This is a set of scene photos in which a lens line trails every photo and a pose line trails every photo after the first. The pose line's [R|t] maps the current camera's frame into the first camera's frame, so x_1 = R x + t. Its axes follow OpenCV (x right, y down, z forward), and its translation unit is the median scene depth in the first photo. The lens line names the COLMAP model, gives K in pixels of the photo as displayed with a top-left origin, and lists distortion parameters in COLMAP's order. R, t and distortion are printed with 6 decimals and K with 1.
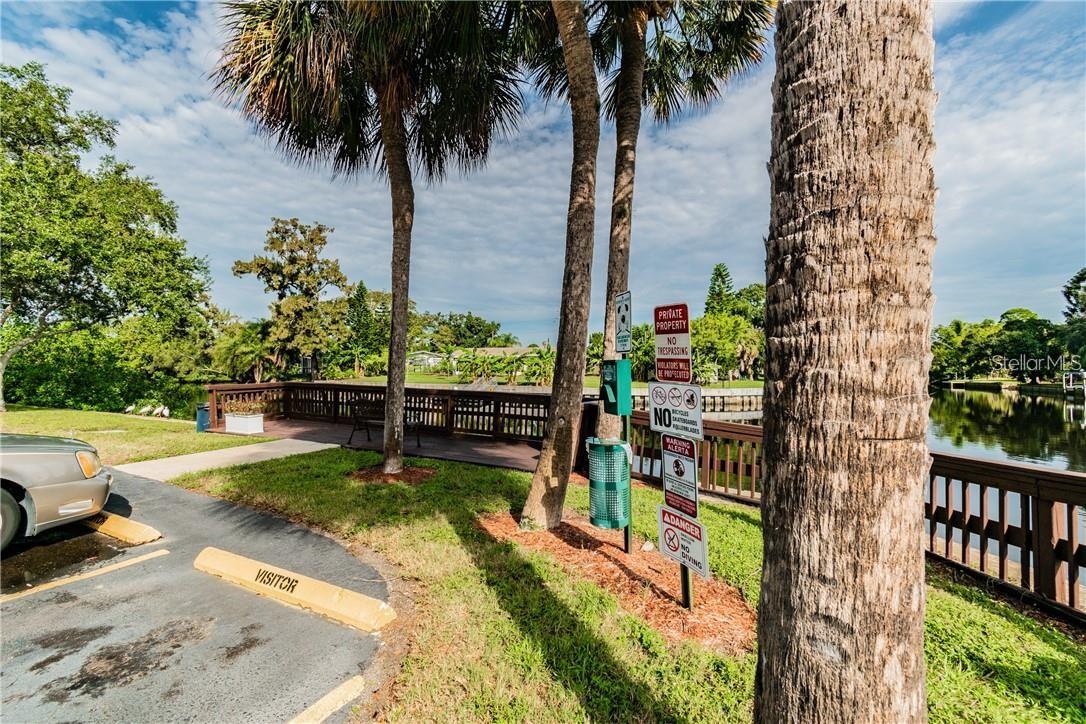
lens RADIAL K [[482.2, 0, 541.5], [0, 482.2, 357.0], [0, 0, 1]] dist [-0.001804, -0.000158]
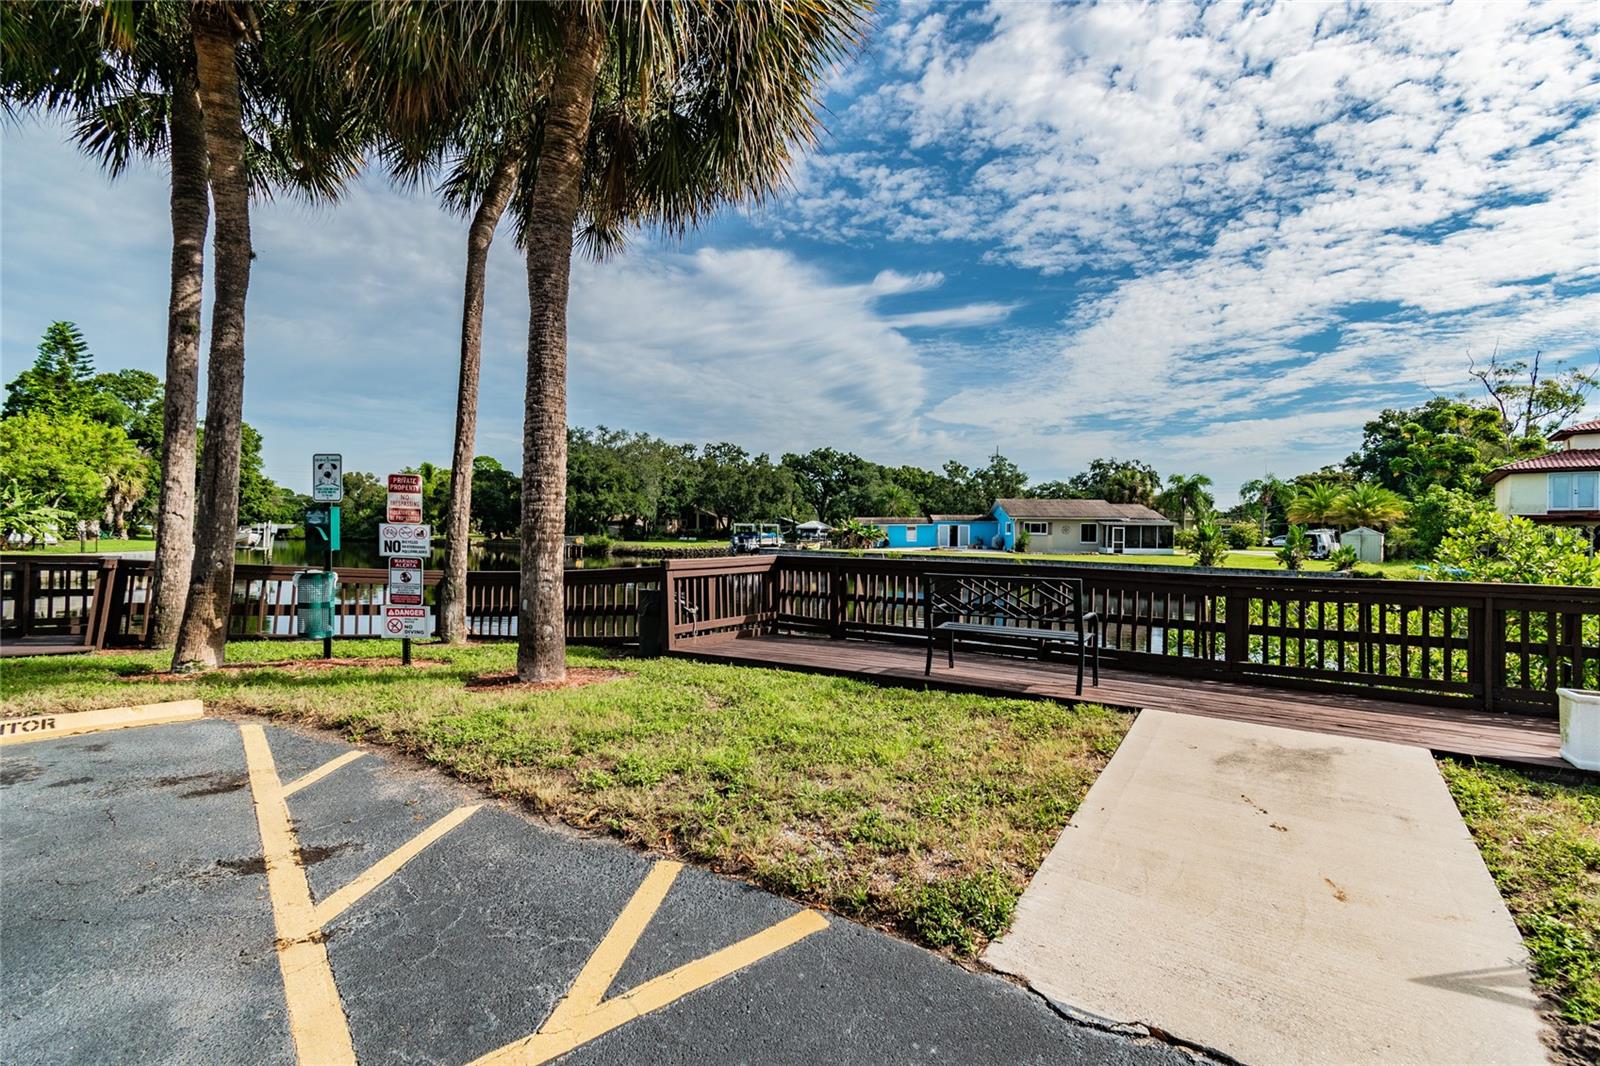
lens RADIAL K [[710.4, 0, 797.8], [0, 710.4, 525.6], [0, 0, 1]] dist [-0.001804, -0.000158]
pose [[0.360526, 0.005506, 0.932733, -0.082791], [-0.033249, 0.999423, 0.006952, 0.000016], [-0.932156, -0.033518, 0.360501, -0.060456]]
